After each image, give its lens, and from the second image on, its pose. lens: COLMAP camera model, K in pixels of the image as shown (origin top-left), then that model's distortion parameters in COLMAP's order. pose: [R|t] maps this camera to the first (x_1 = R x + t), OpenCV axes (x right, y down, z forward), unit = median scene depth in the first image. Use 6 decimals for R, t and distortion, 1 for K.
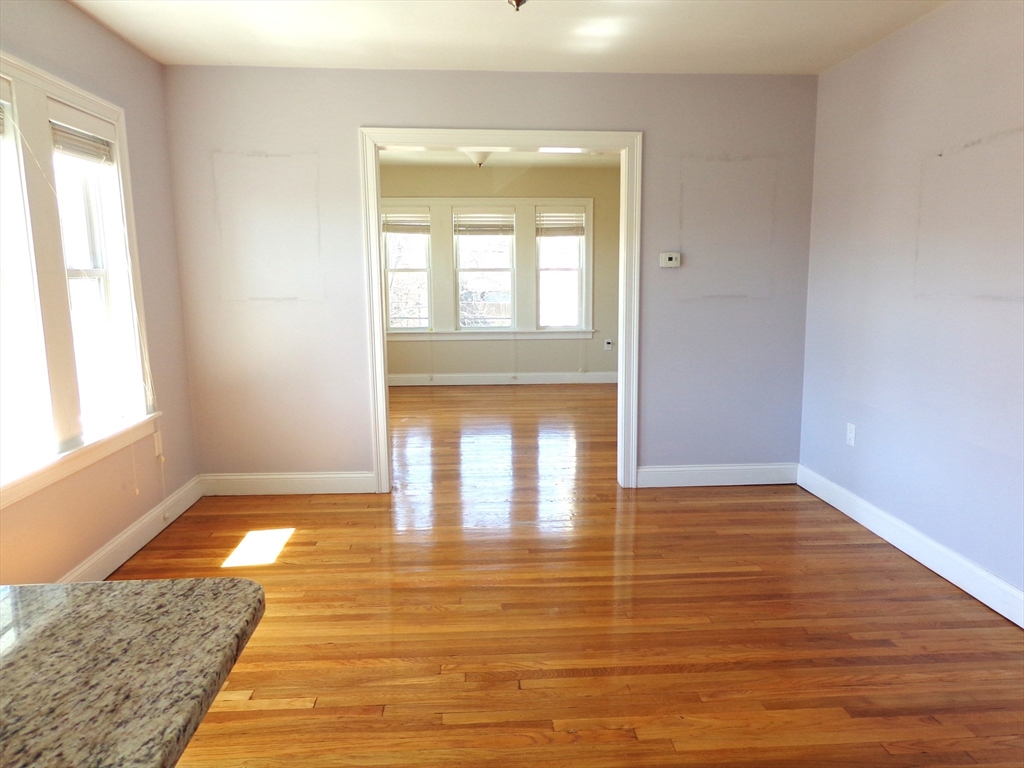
lens RADIAL K [[736.9, 0, 516.5], [0, 736.9, 379.5], [0, 0, 1]] dist [0.010984, 0.016890]
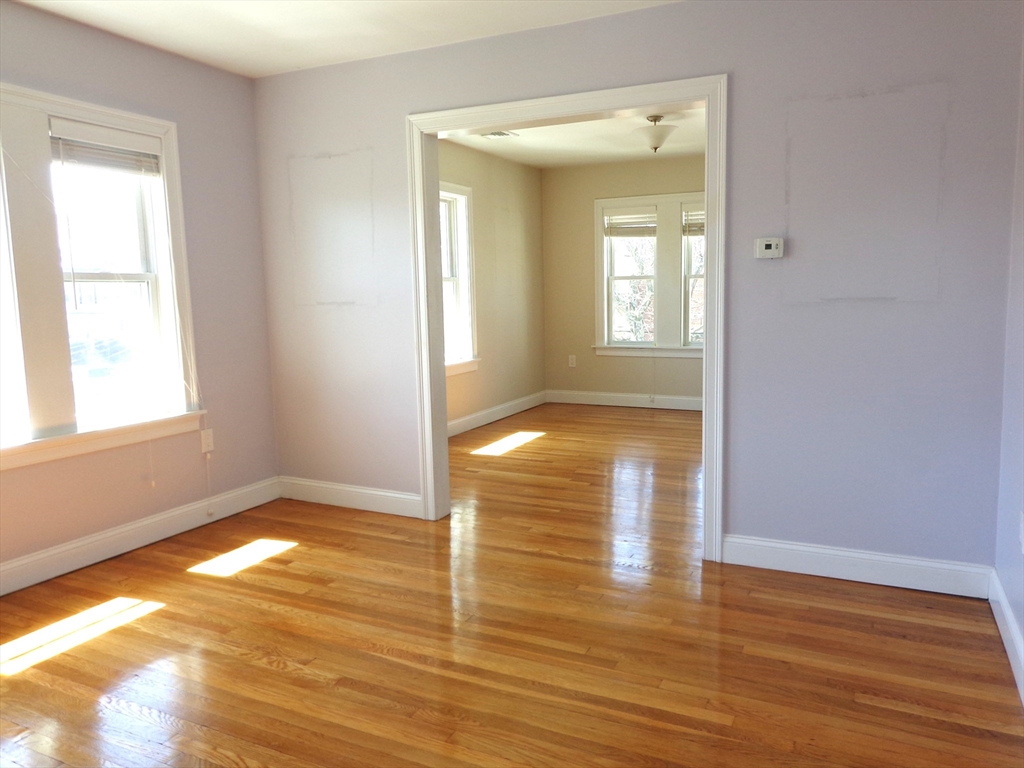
lens RADIAL K [[758.2, 0, 520.2], [0, 758.2, 378.7], [0, 0, 1]] dist [0.009048, 0.009519]
pose [[0.864759, 0.048606, -0.499829, 0.392856], [-0.061836, 0.998037, -0.009928, -0.016016], [0.498365, 0.039492, 0.866067, 0.269788]]
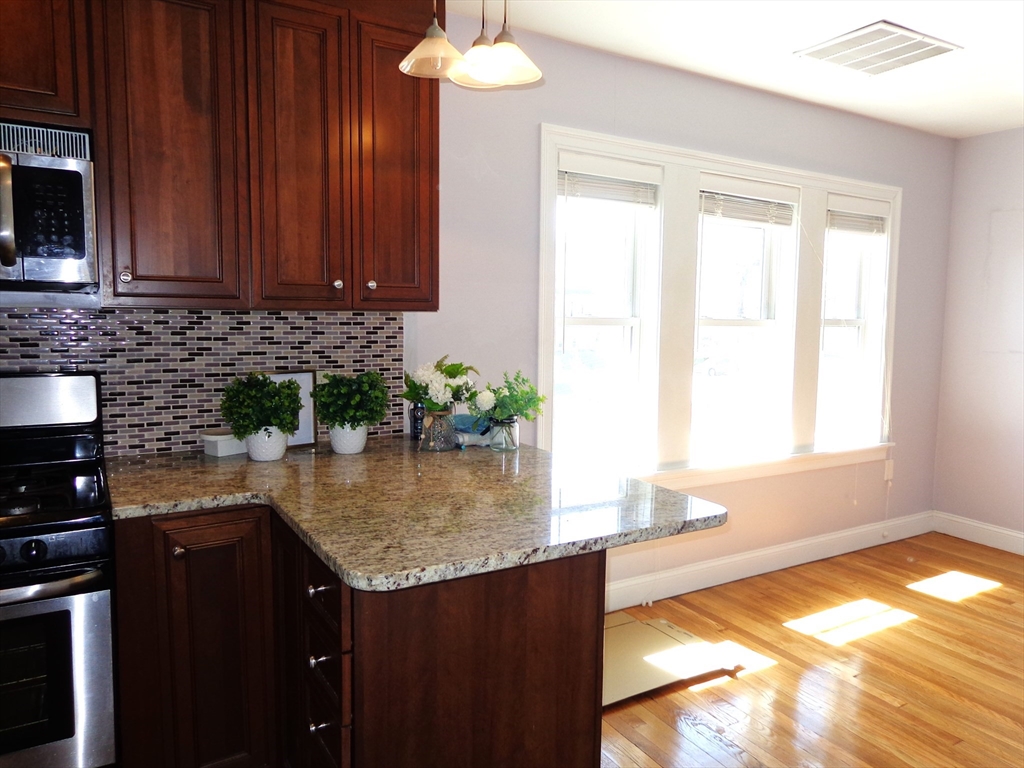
lens RADIAL K [[736.9, 0, 519.4], [0, 736.9, 379.4], [0, 0, 1]] dist [0.010984, 0.016890]
pose [[0.465110, 0.099767, -0.879613, 0.229532], [-0.153040, 0.987730, 0.031107, -0.000686], [0.871924, 0.120148, 0.474671, -0.061727]]
